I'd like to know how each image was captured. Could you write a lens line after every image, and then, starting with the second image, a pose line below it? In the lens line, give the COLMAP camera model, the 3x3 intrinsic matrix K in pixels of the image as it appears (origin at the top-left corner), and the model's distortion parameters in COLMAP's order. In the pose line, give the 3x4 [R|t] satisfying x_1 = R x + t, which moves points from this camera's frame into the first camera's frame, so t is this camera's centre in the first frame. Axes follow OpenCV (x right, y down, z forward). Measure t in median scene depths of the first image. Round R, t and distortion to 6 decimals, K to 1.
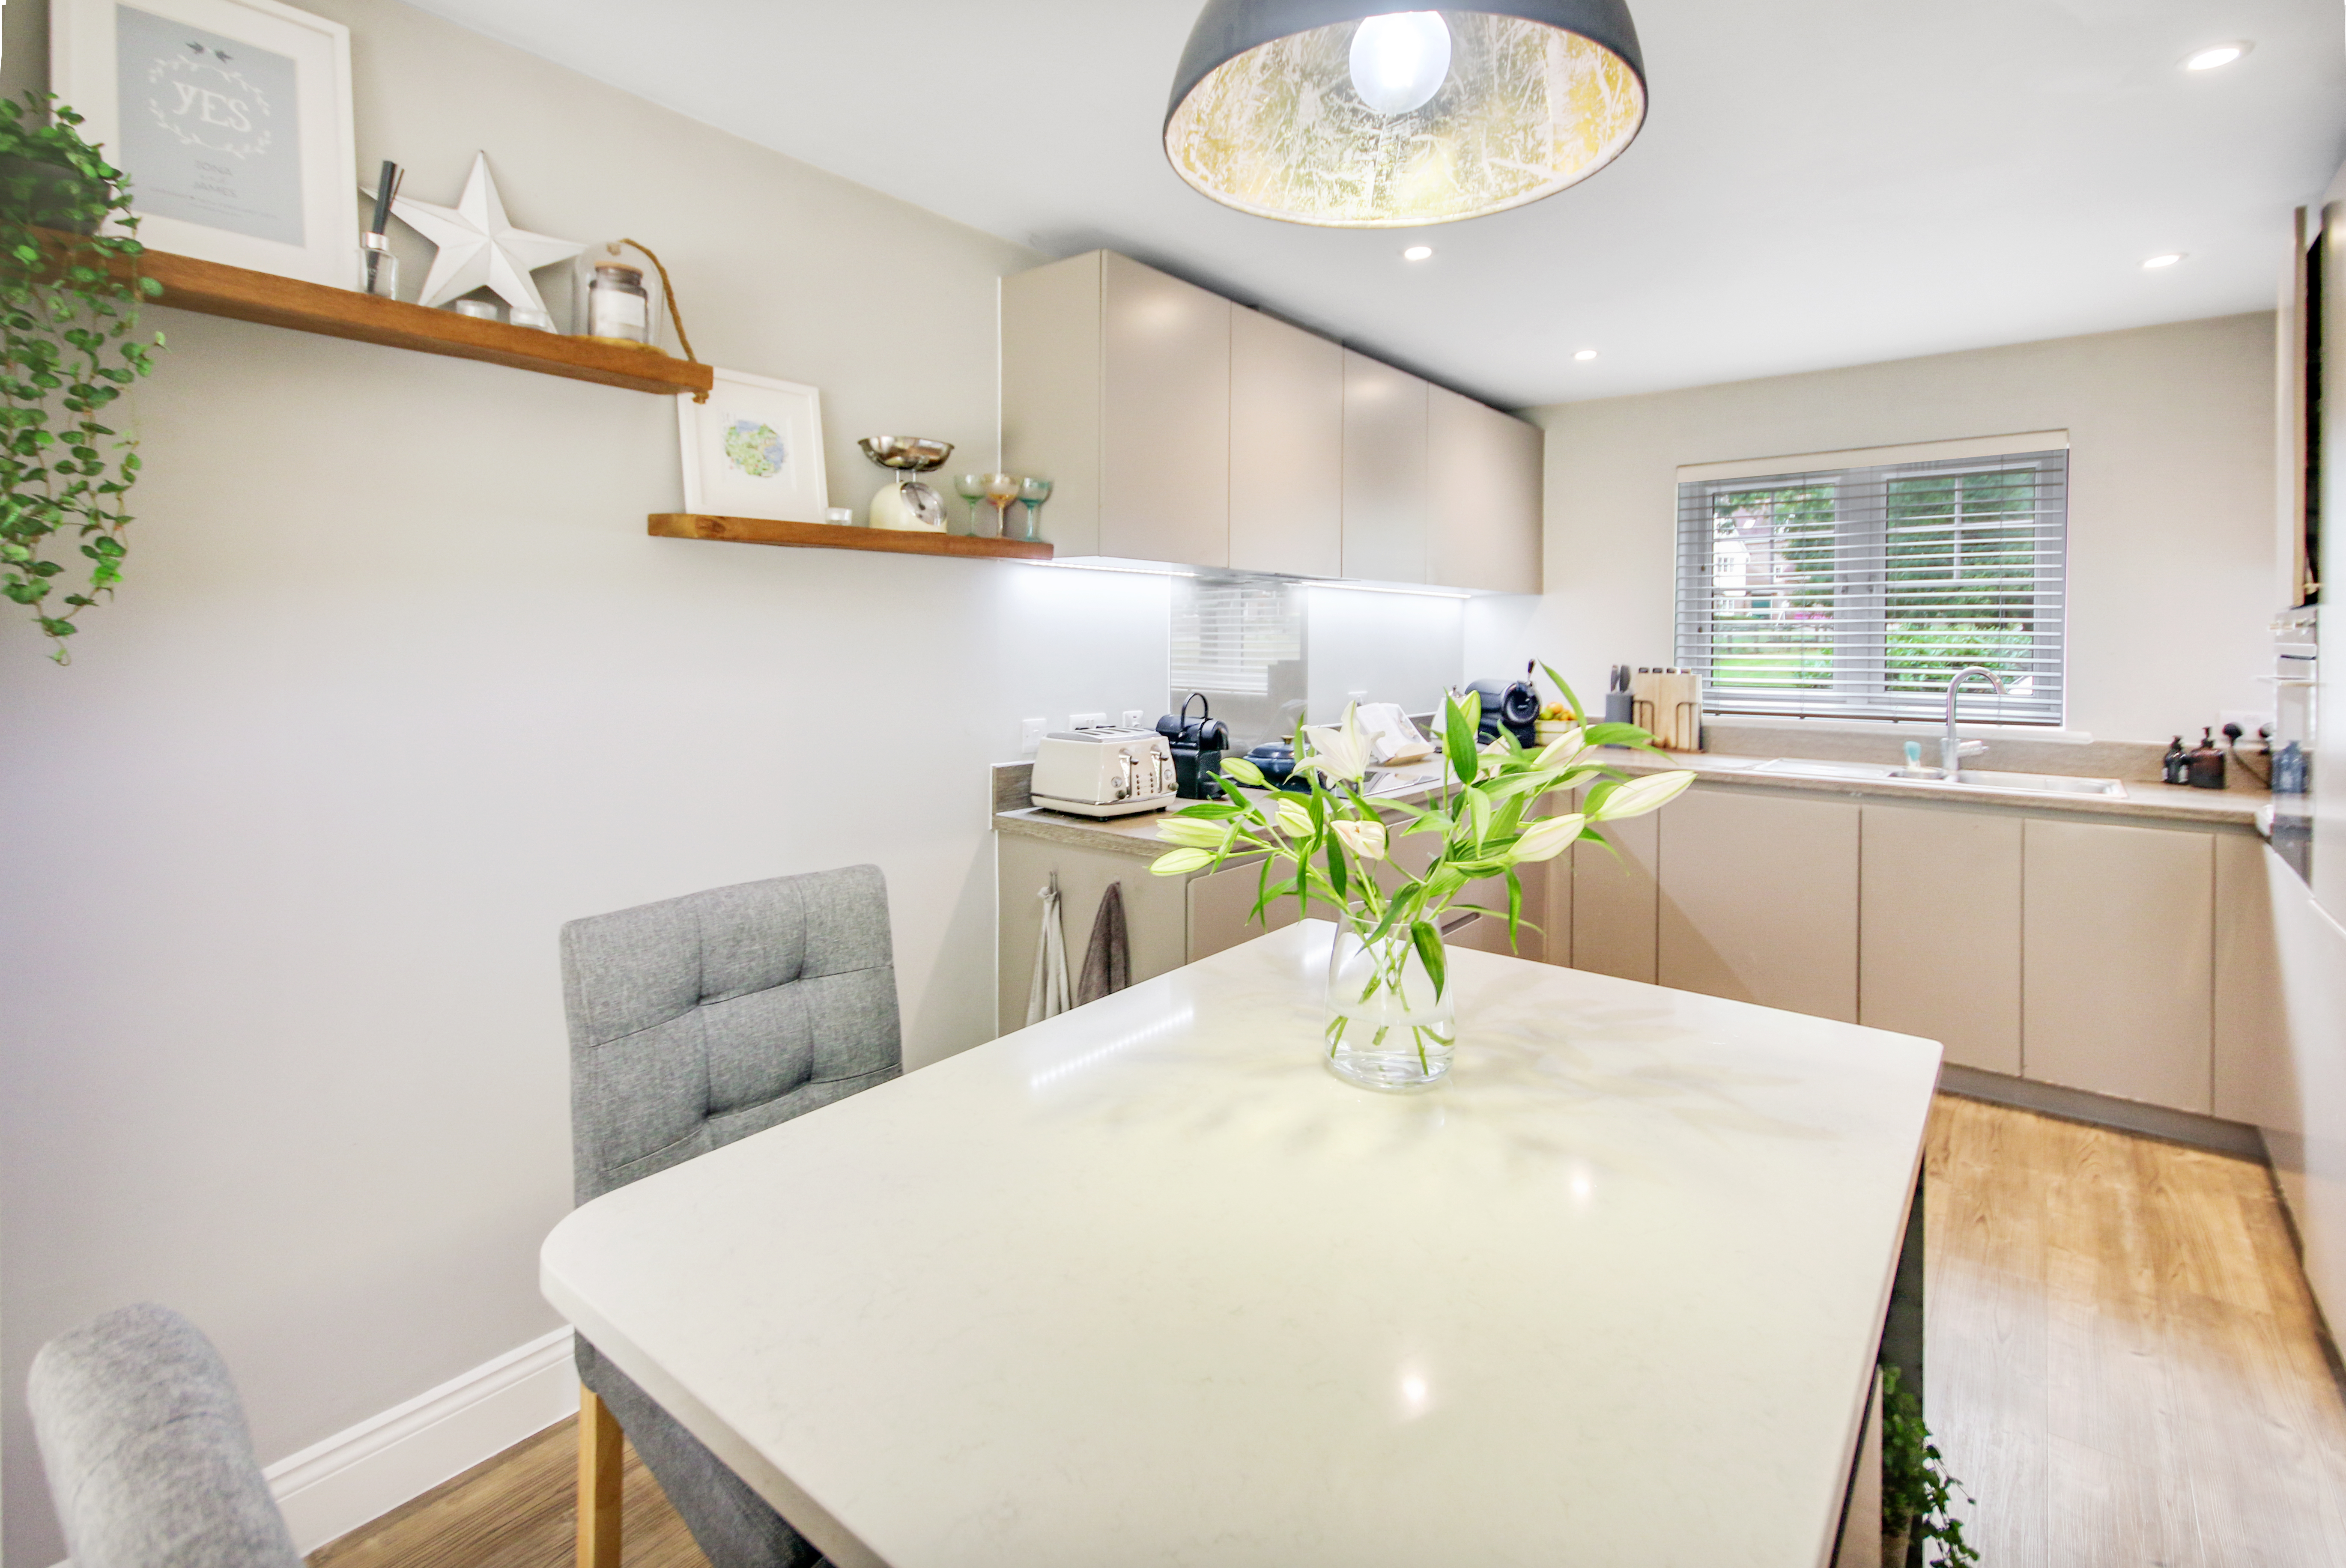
lens RADIAL K [[1101.1, 0, 1140.6], [0, 1101.1, 733.9], [0, 0, 1]] dist [0.014455, -0.003834]
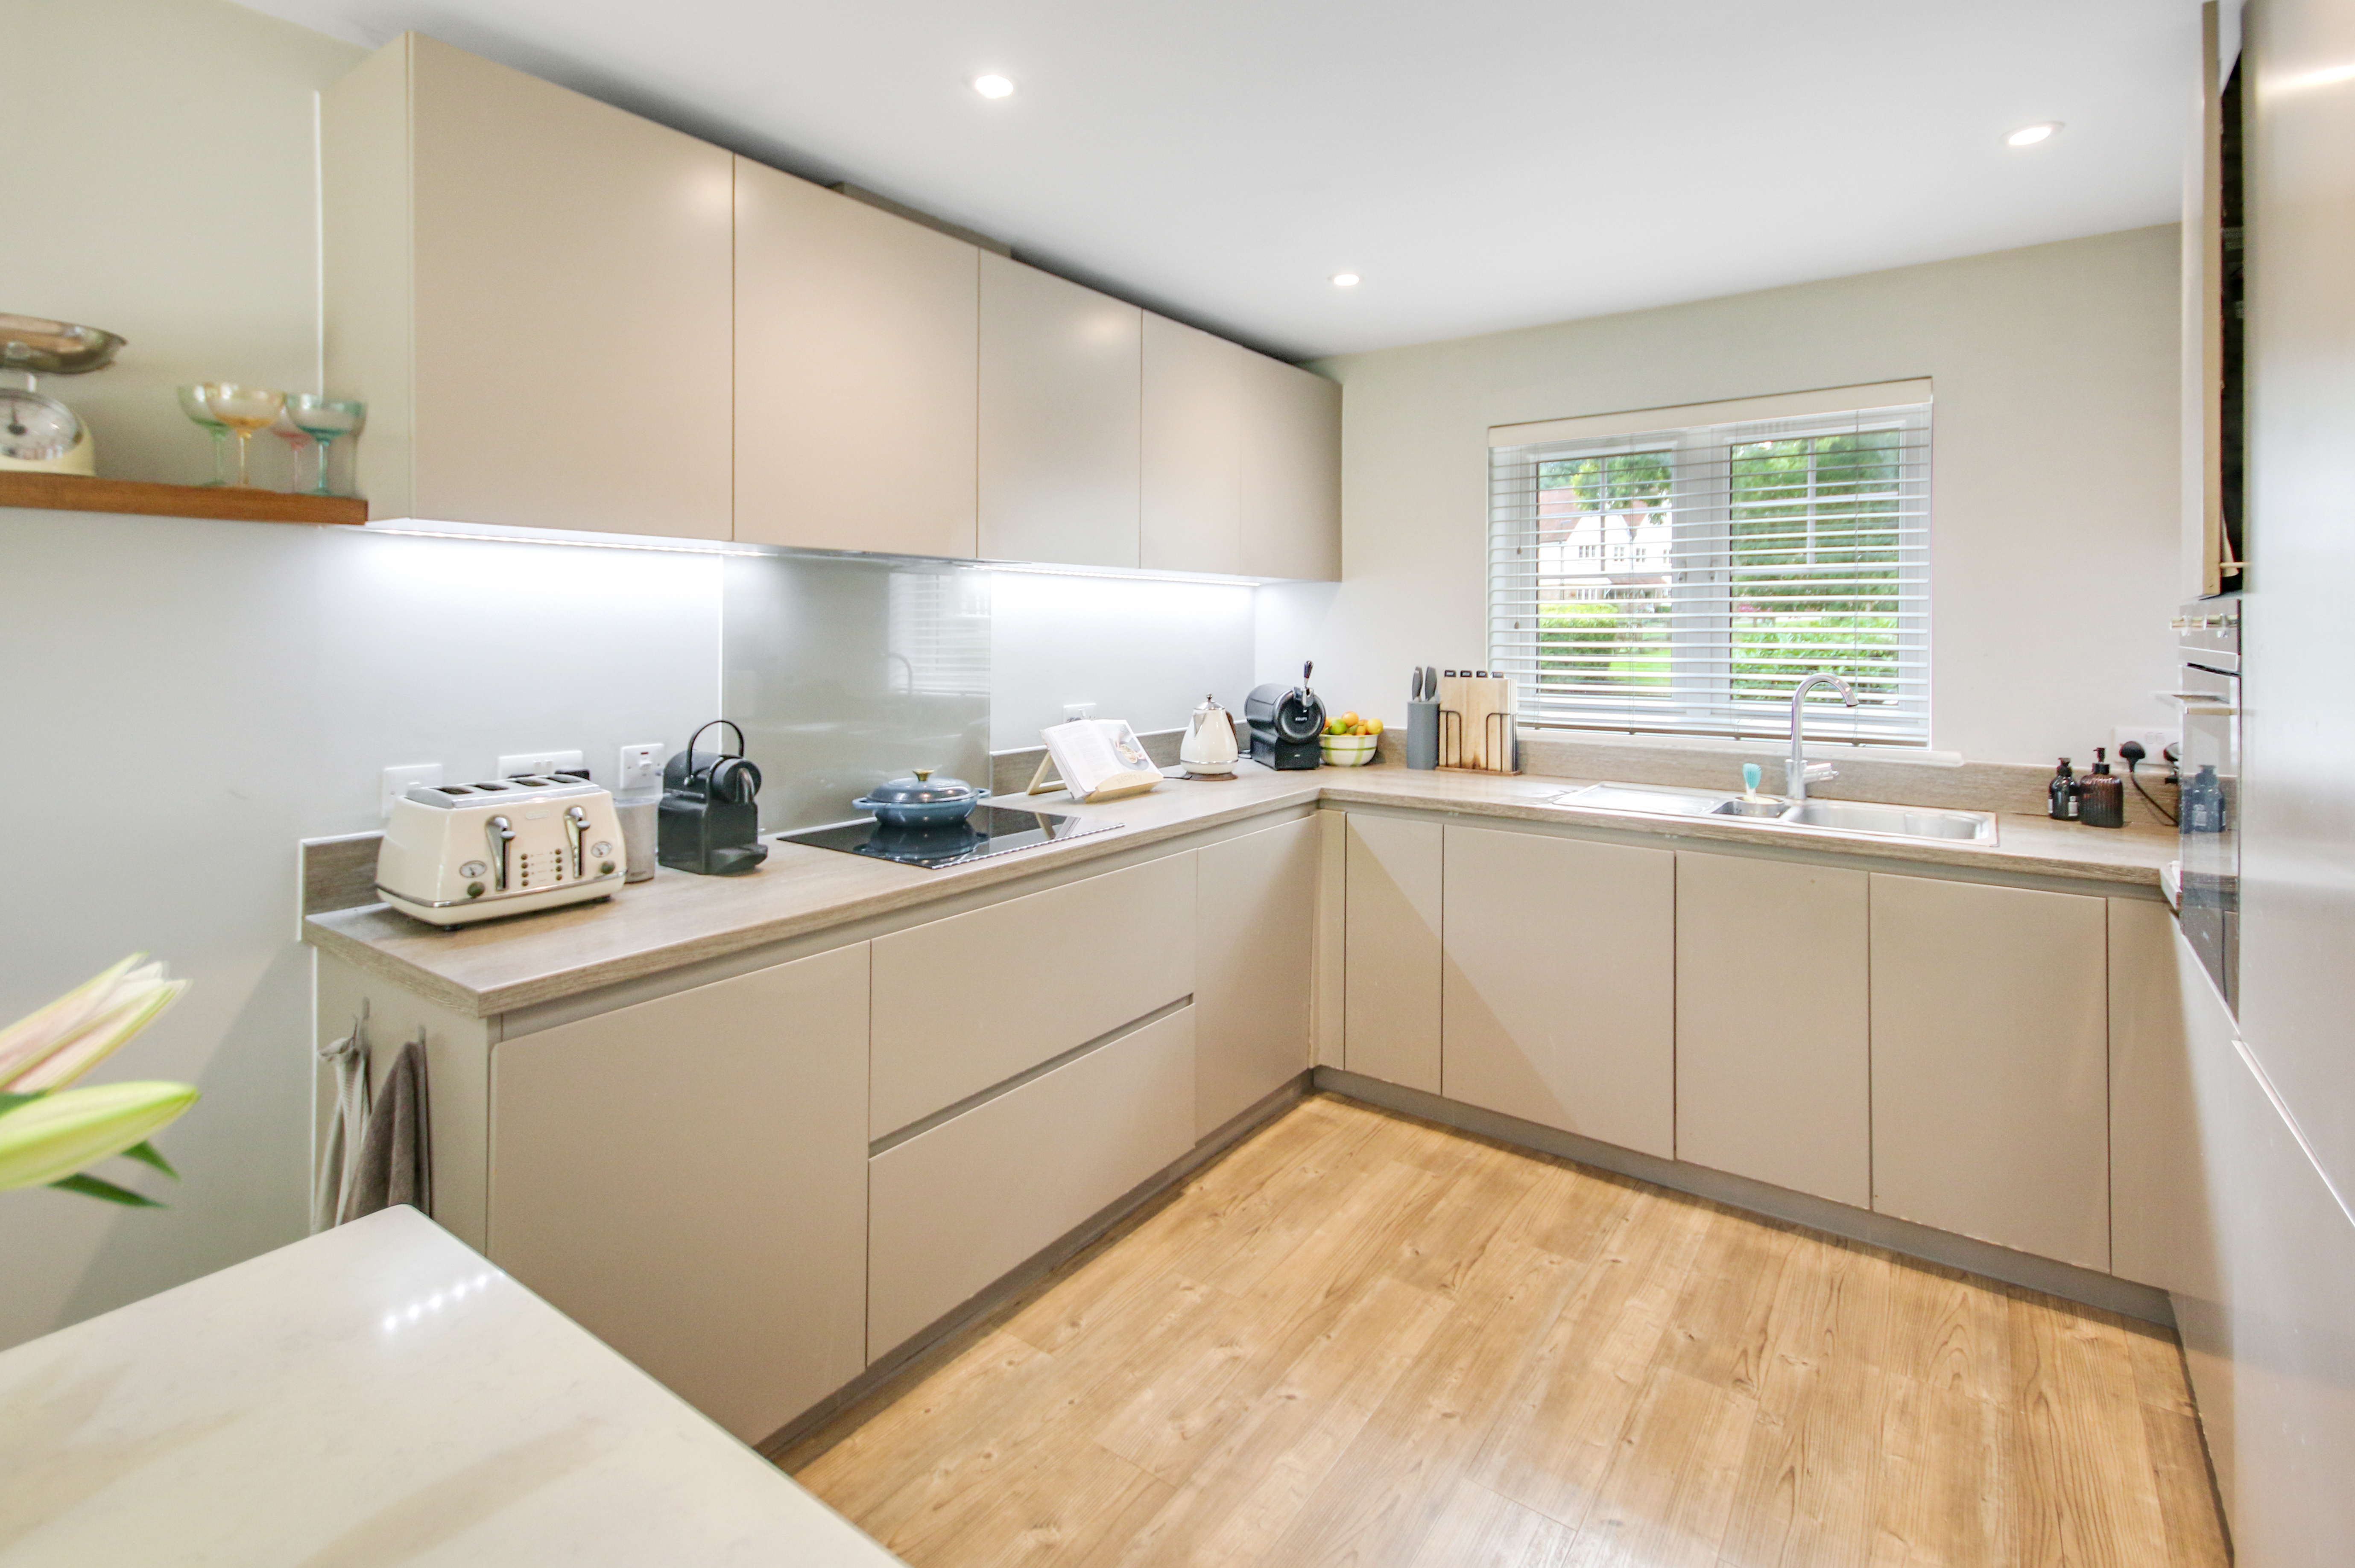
lens RADIAL K [[1105.3, 0, 1134.4], [0, 1105.3, 721.7], [0, 0, 1]] dist [0.014455, -0.003834]
pose [[0.999148, -0.007230, 0.040632, 0.249797], [0.007394, 0.999965, -0.003897, -0.027371], [-0.040602, 0.004194, 0.999167, 0.244982]]
